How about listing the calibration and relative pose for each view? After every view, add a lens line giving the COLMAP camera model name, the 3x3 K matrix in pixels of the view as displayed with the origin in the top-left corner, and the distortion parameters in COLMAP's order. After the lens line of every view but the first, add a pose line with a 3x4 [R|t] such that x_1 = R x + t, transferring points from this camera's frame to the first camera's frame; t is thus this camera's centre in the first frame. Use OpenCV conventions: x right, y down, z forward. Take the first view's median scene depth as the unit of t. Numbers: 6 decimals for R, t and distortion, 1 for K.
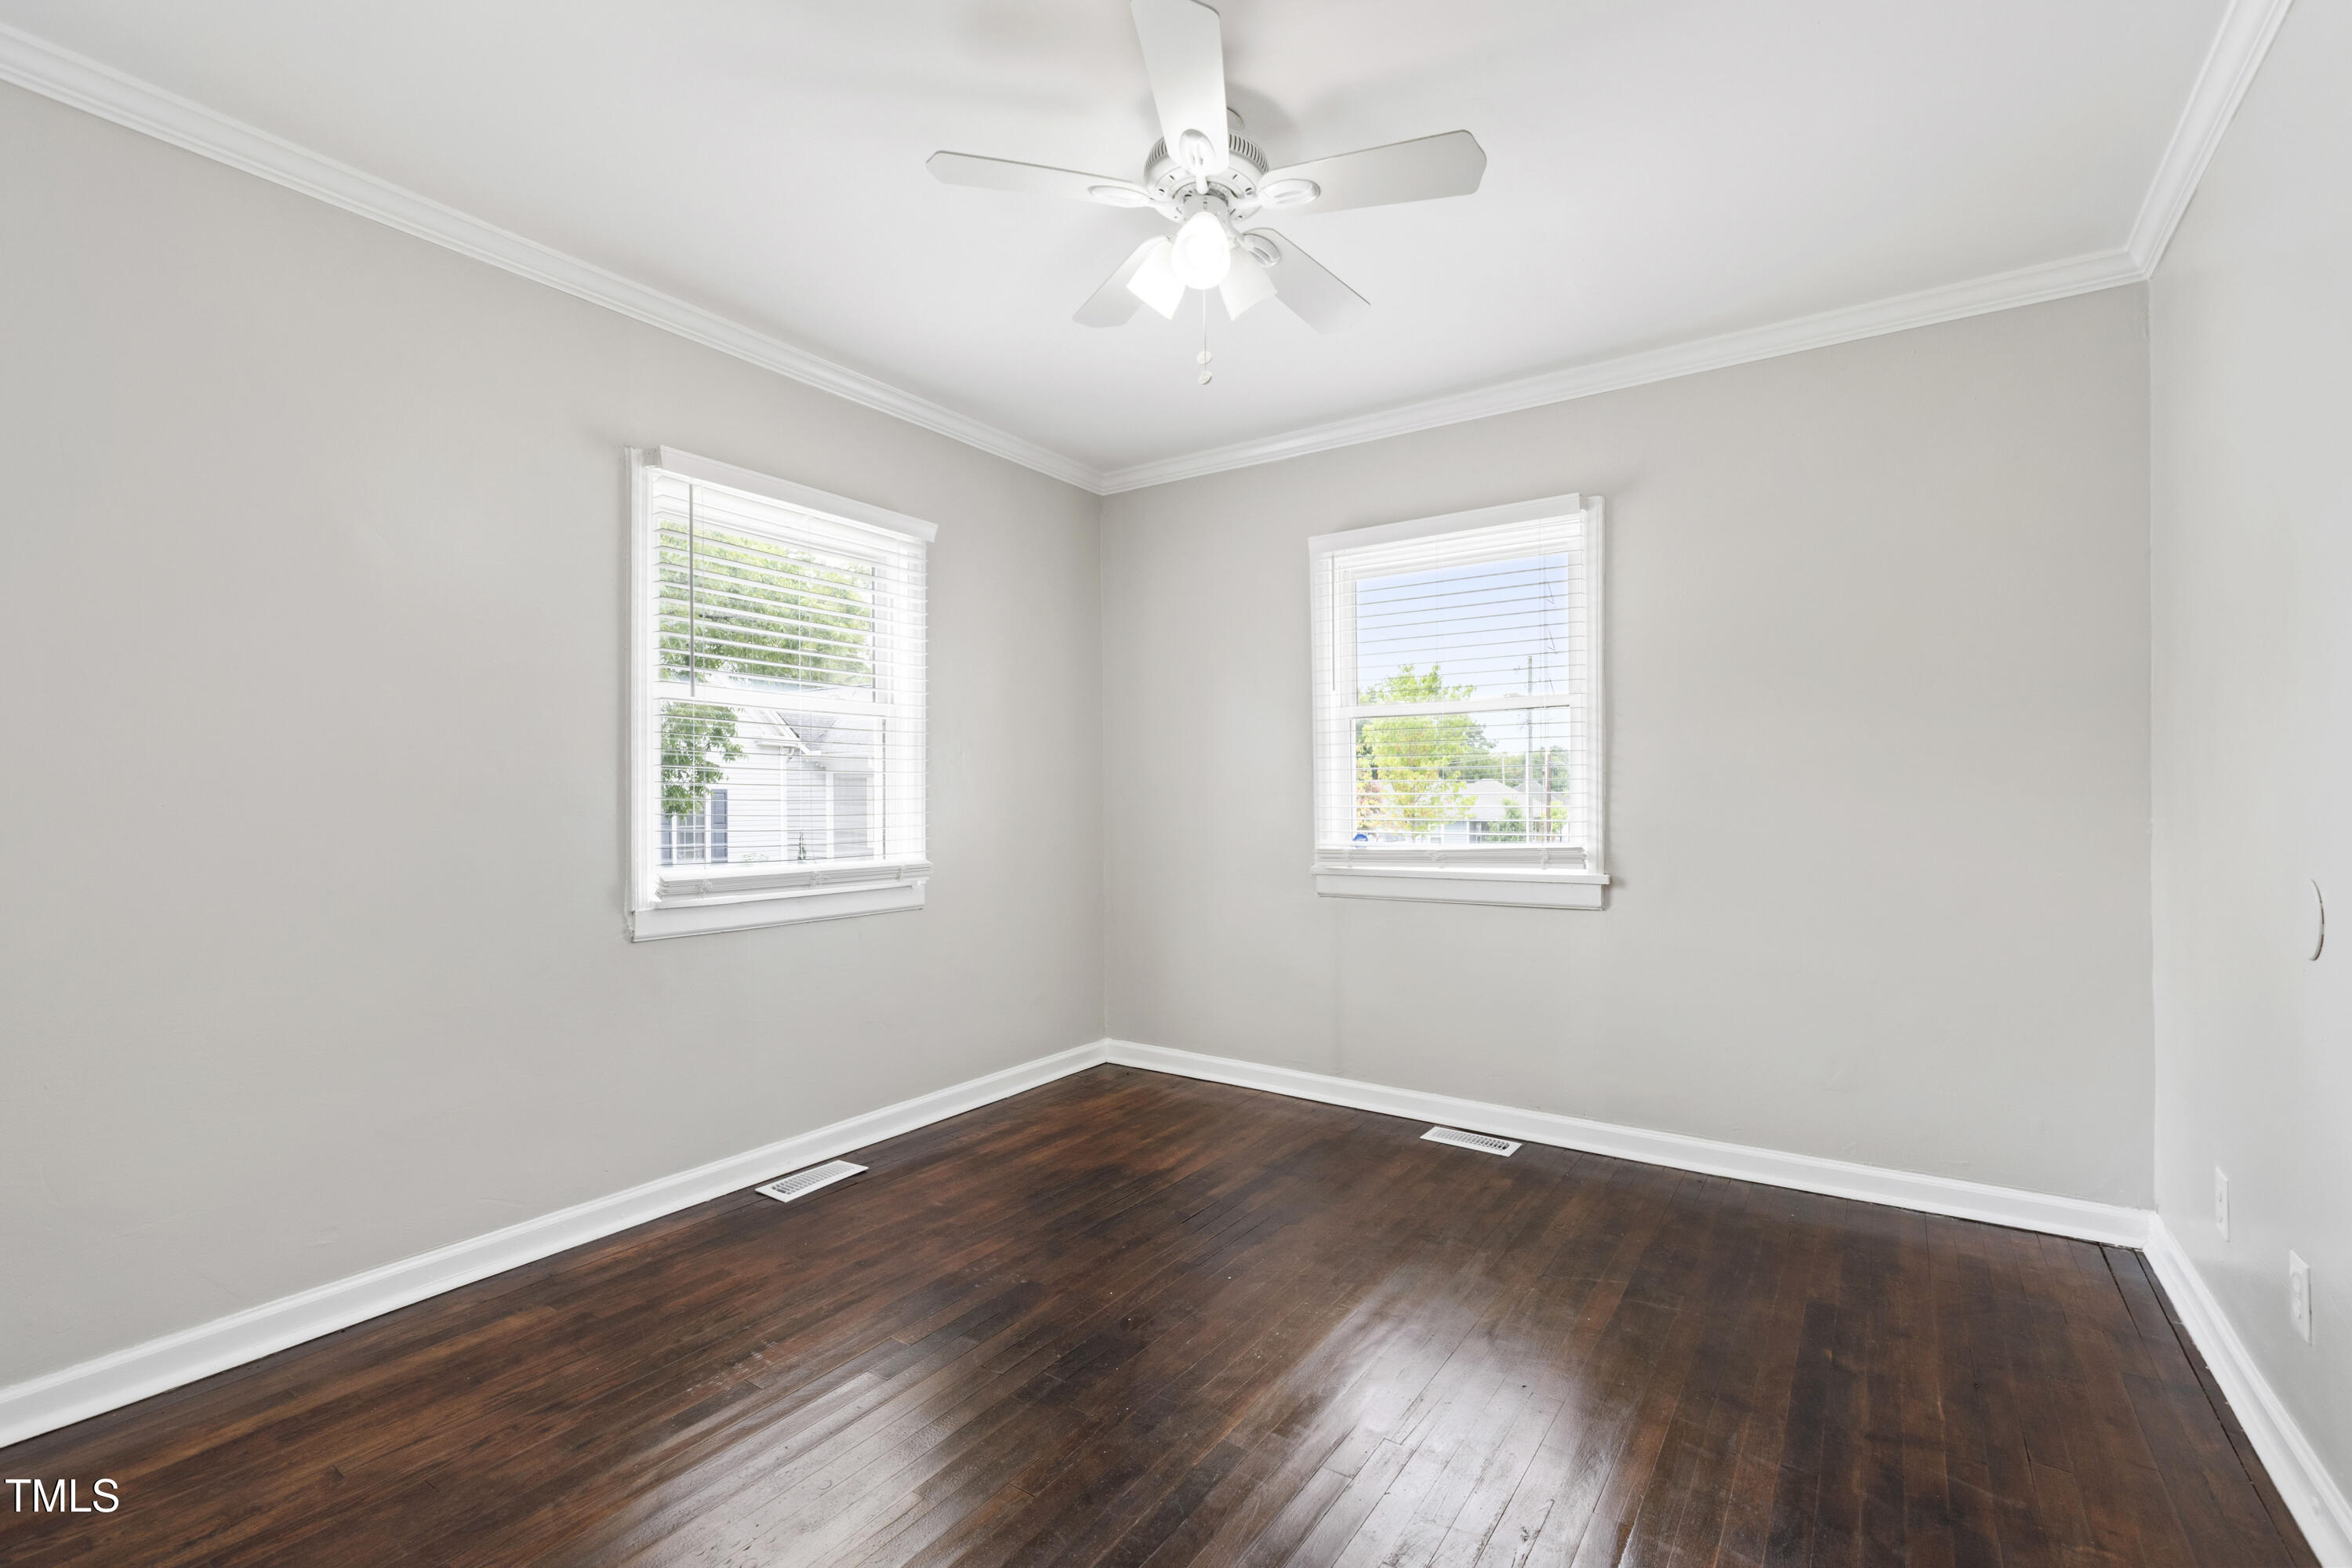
lens RADIAL K [[1042.0, 0, 1170.8], [0, 1042.0, 780.7], [0, 0, 1]] dist [0.000573, -0.002062]
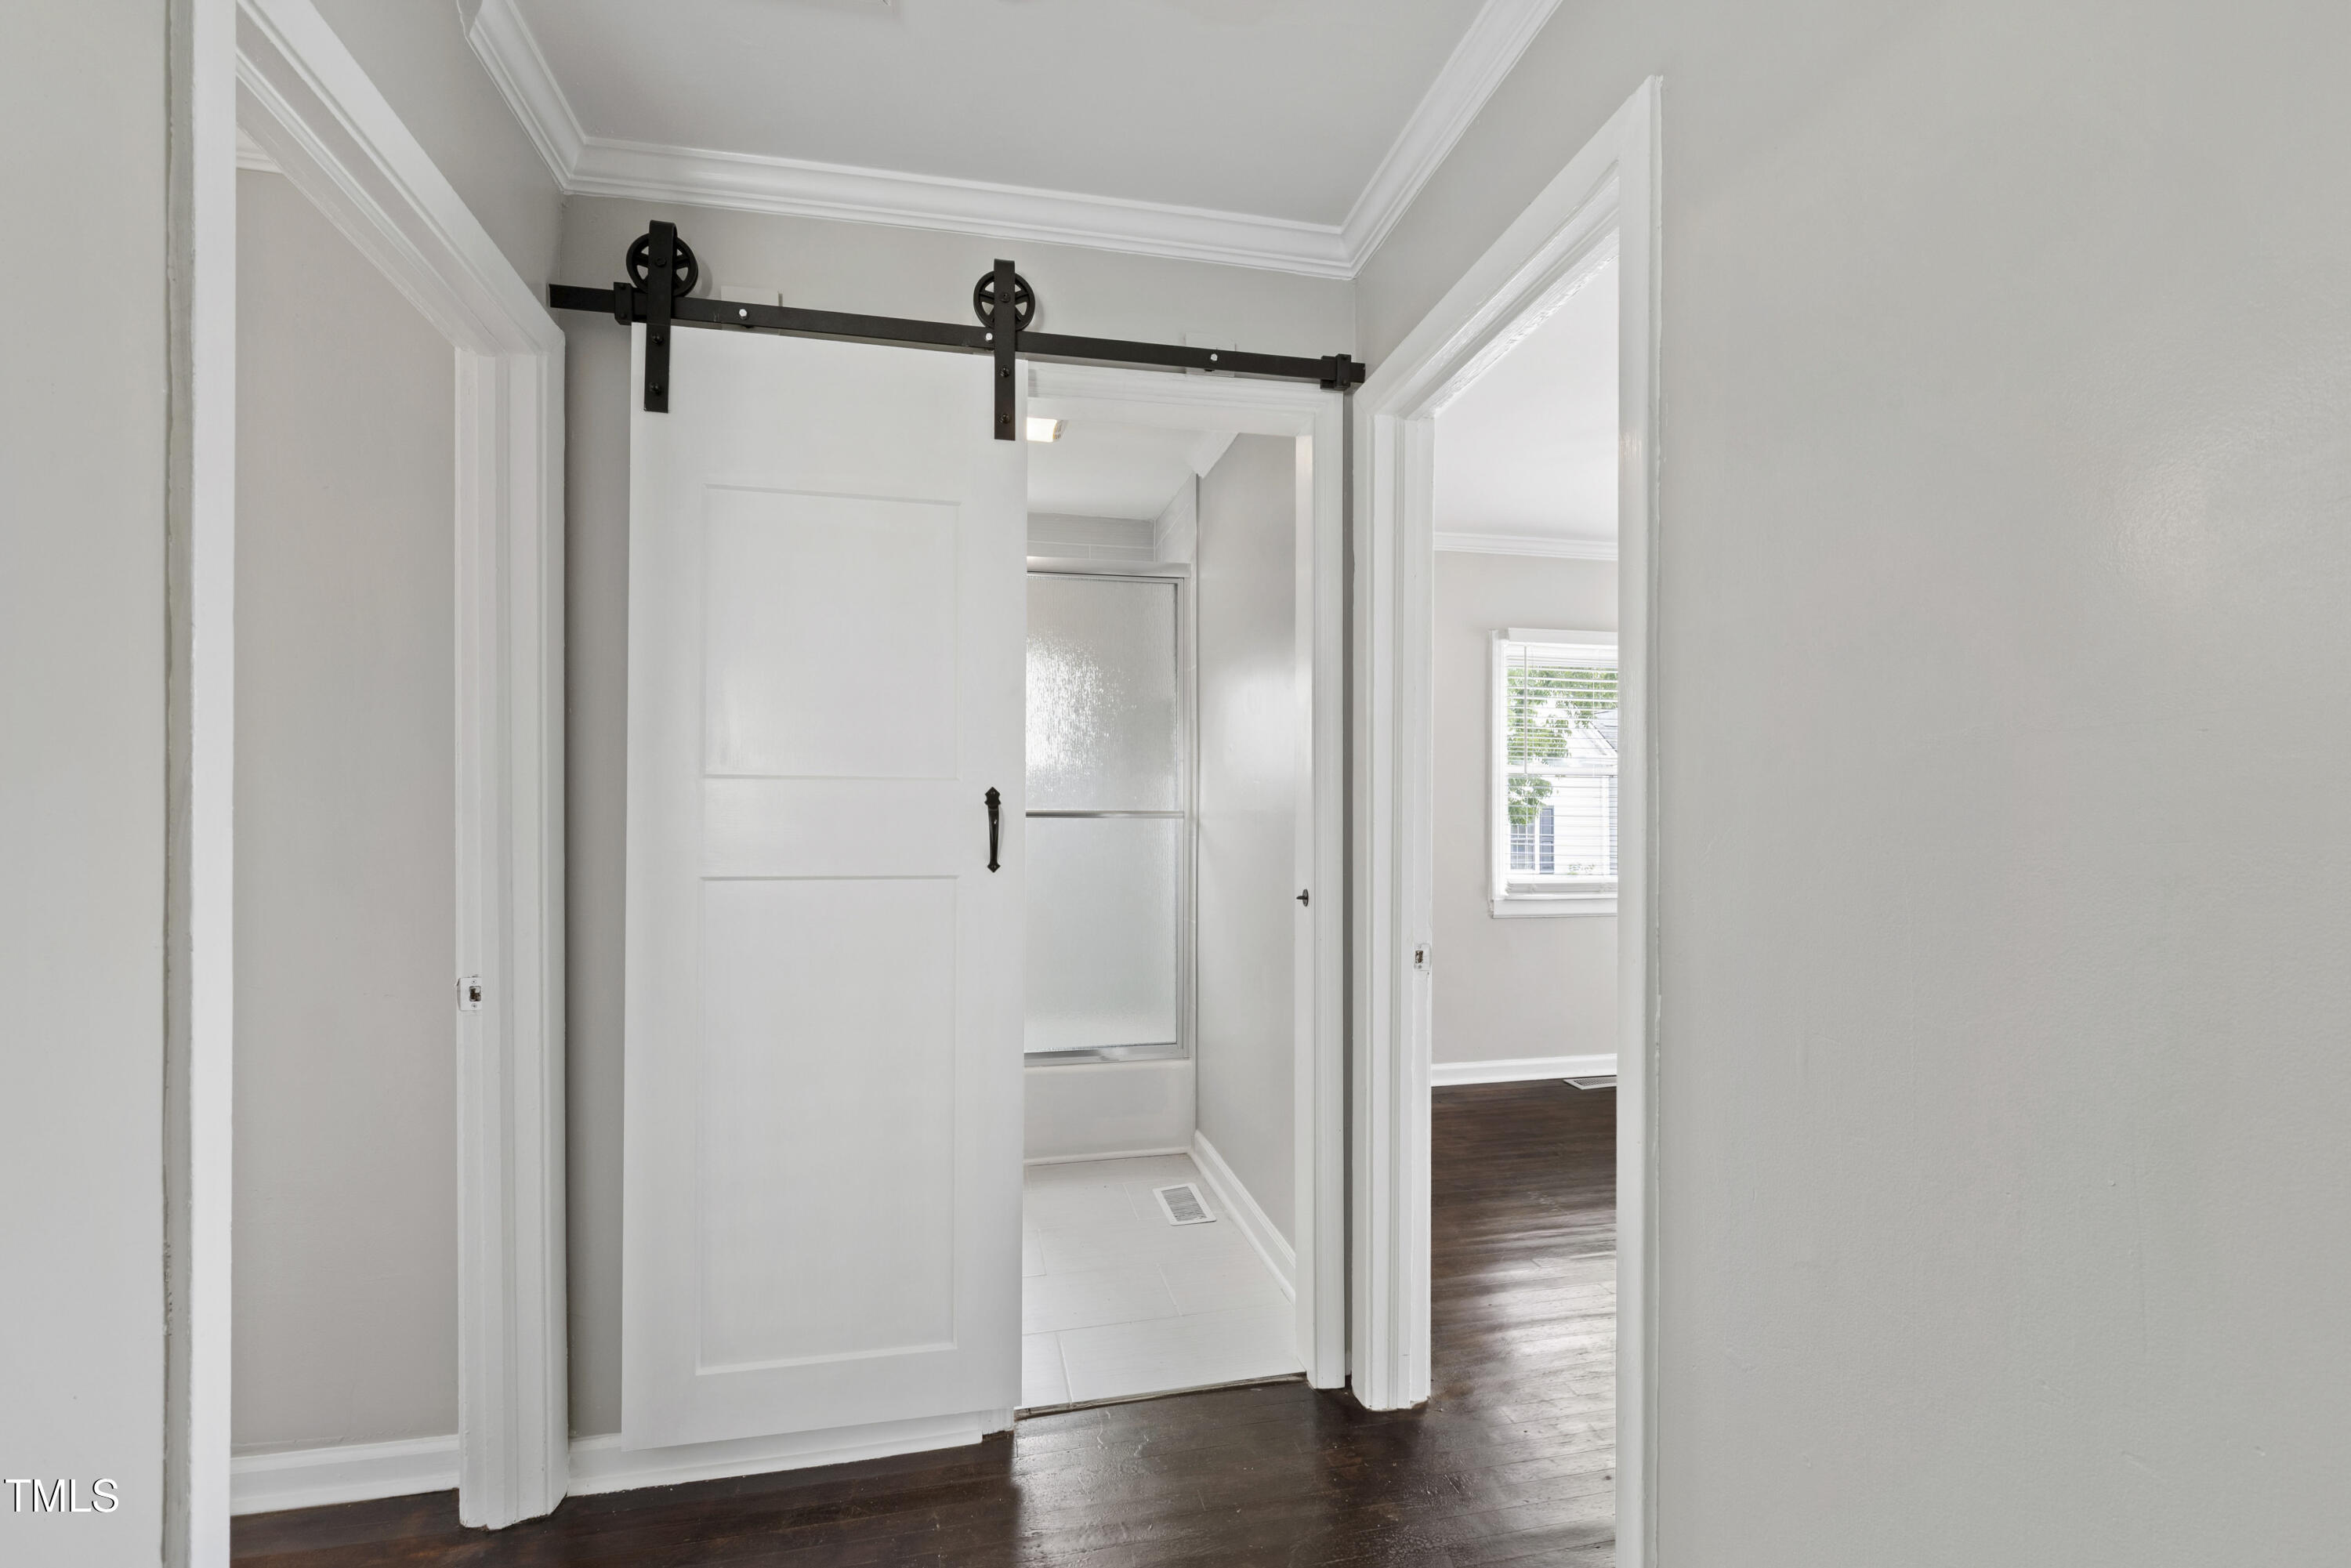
lens RADIAL K [[1041.5, 0, 1165.4], [0, 1041.5, 789.4], [0, 0, 1]] dist [0.000573, -0.002062]
pose [[0.723779, 0.000832, -0.690032, 0.261727], [-0.001050, 0.999999, 0.000104, -0.052857], [0.690031, 0.000649, 0.723779, -0.580030]]
